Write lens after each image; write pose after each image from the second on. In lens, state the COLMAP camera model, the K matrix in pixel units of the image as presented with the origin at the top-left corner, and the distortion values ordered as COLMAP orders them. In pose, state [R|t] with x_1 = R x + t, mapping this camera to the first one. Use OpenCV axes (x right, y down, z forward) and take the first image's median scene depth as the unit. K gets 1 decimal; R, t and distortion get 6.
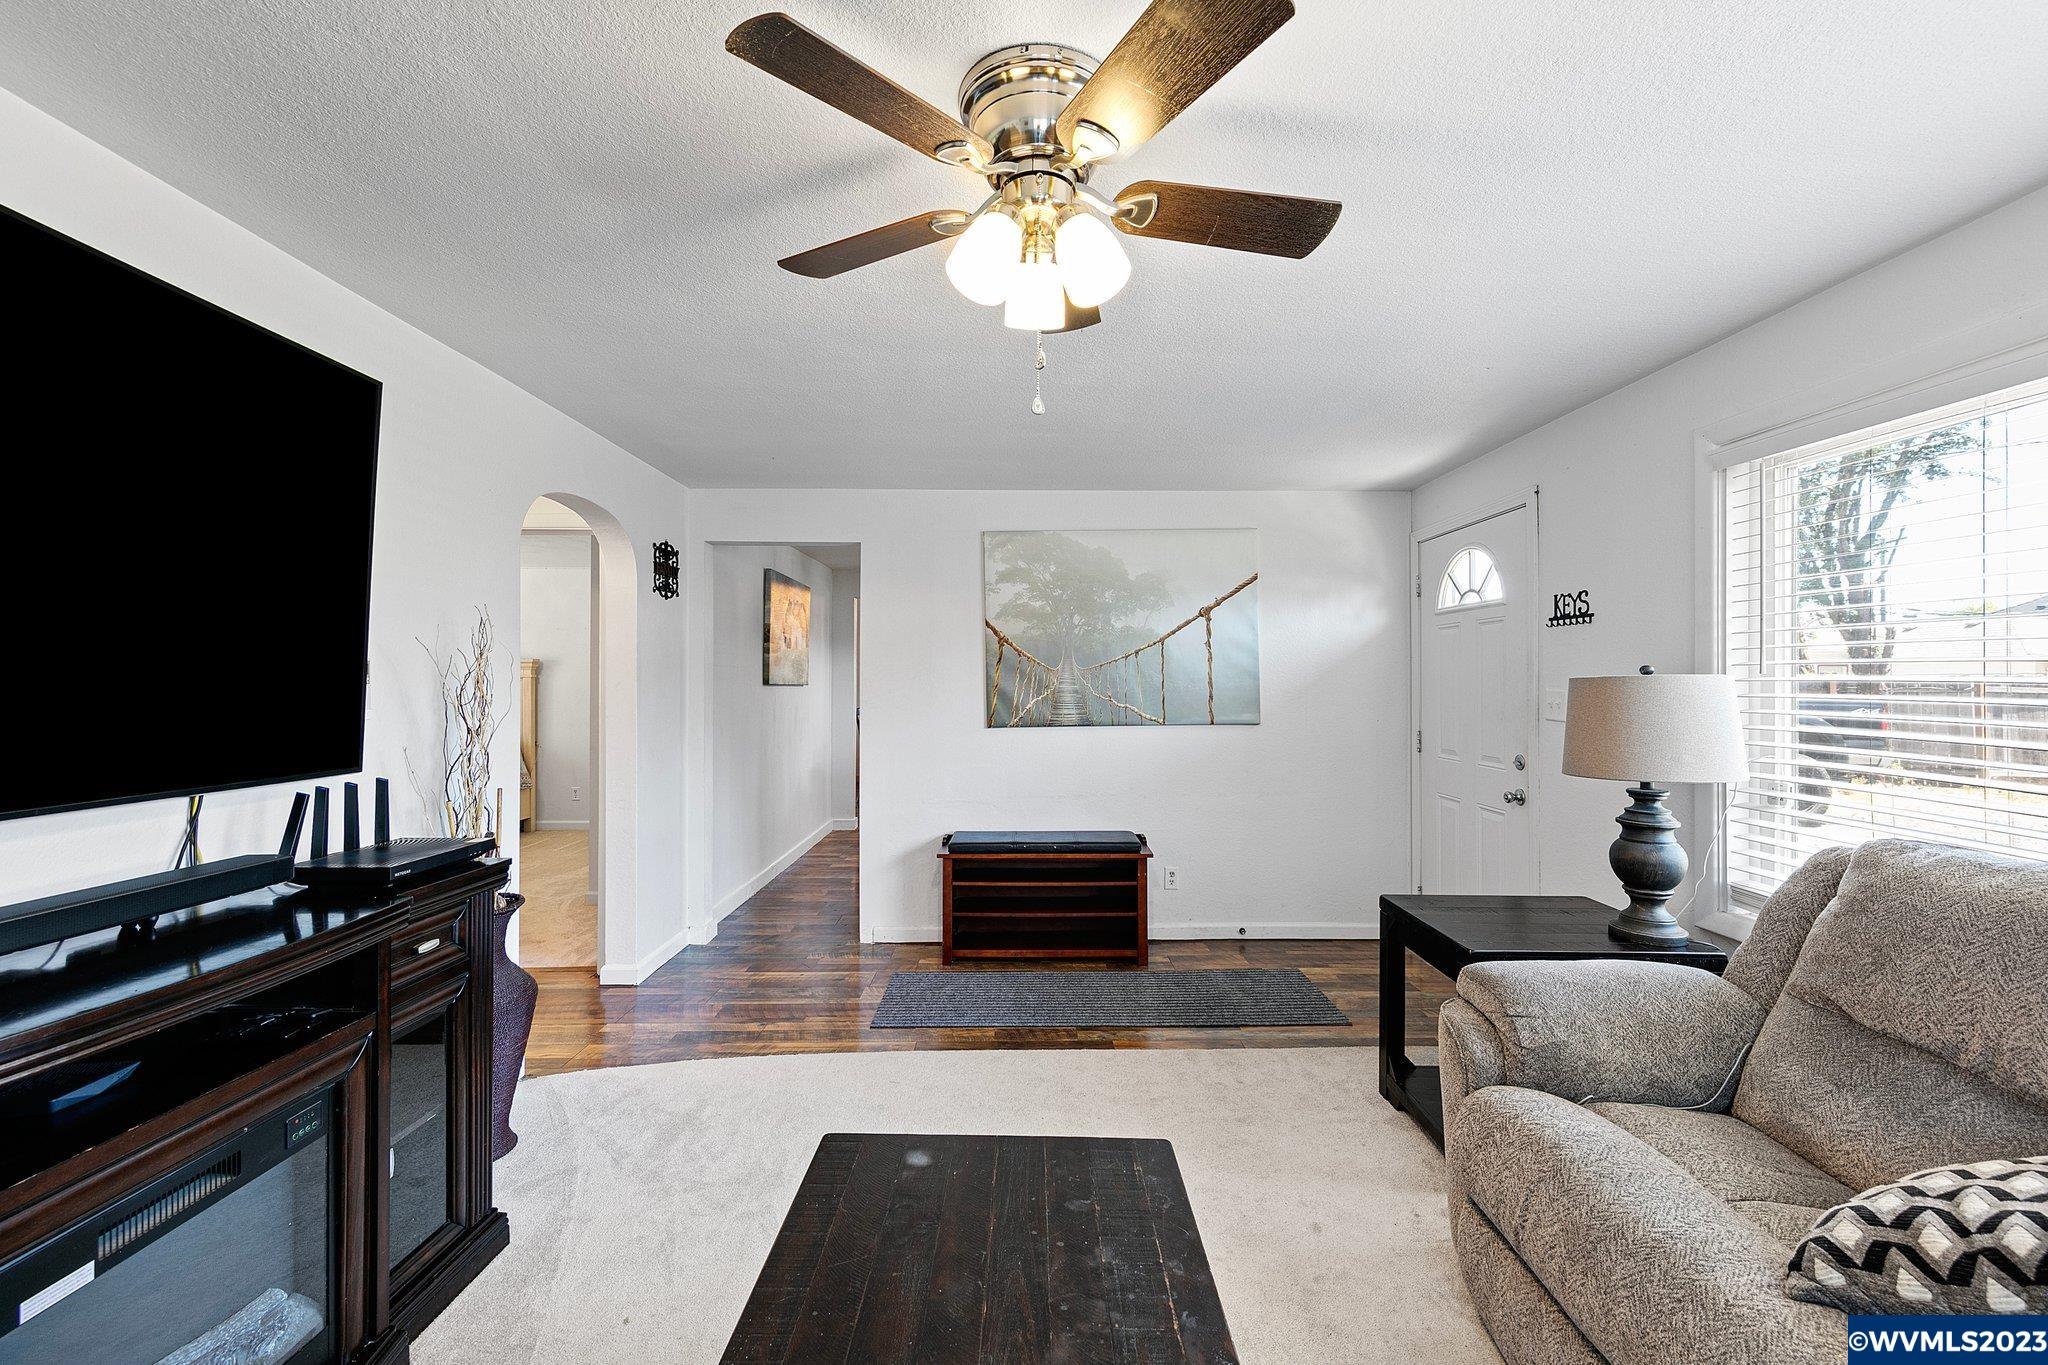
lens RADIAL K [[869.2, 0, 1024.0], [0, 869.2, 682.5], [0, 0, 1]] dist [0.002506, 0.000153]
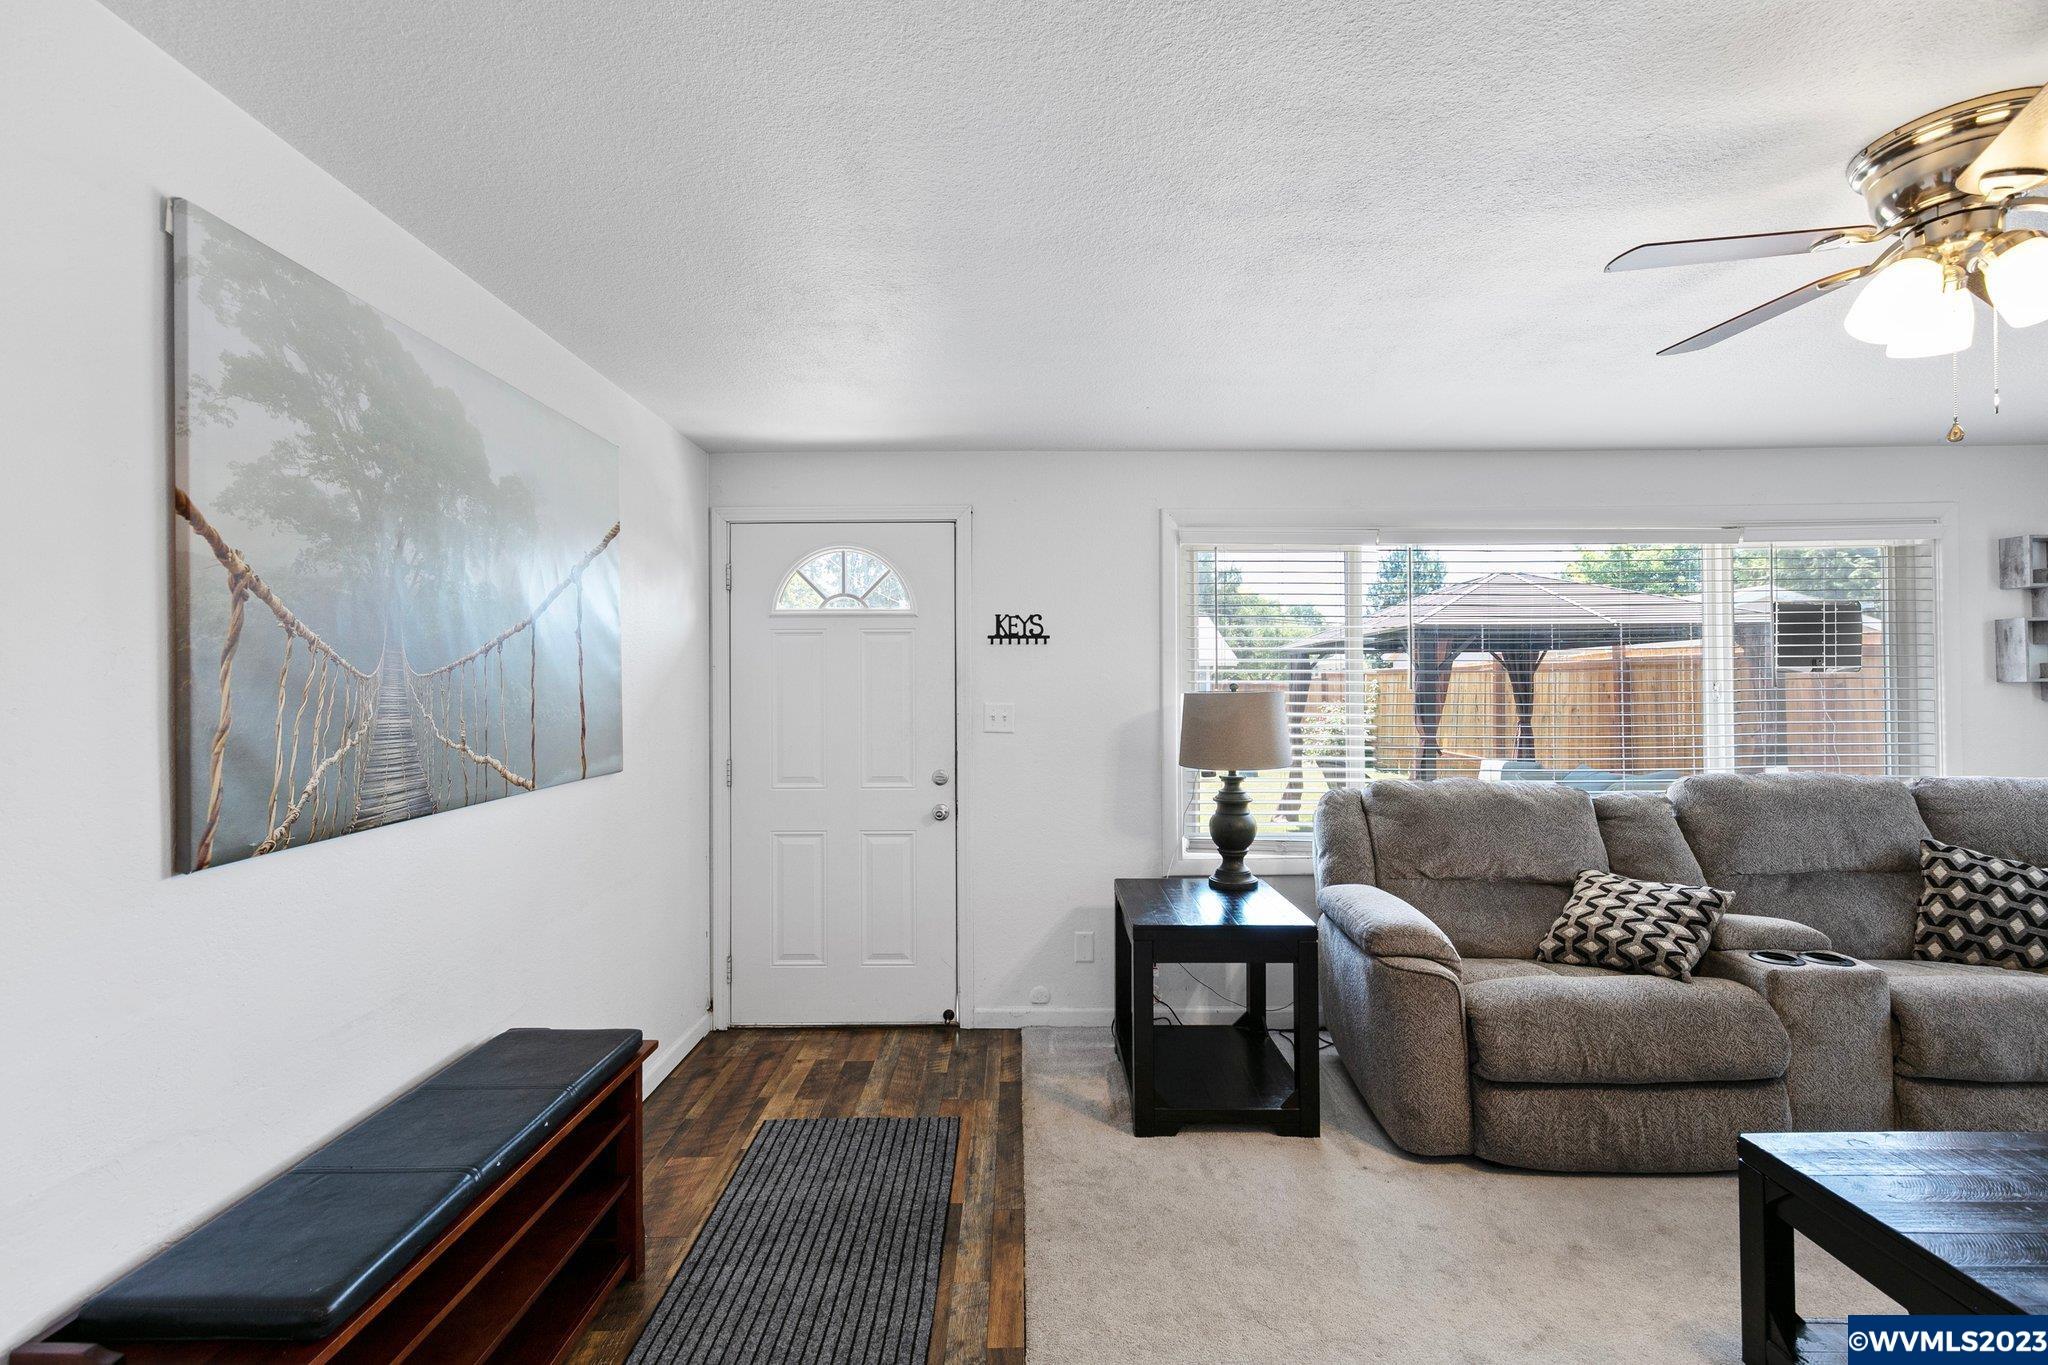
lens RADIAL K [[869.2, 0, 1024.0], [0, 869.2, 682.5], [0, 0, 1]] dist [0.002506, 0.000153]
pose [[-0.003564, 0.007375, 0.999966, -0.371053], [0.010007, 0.999923, -0.007339, -0.007536], [-0.999944, 0.009981, -0.003638, 0.792499]]
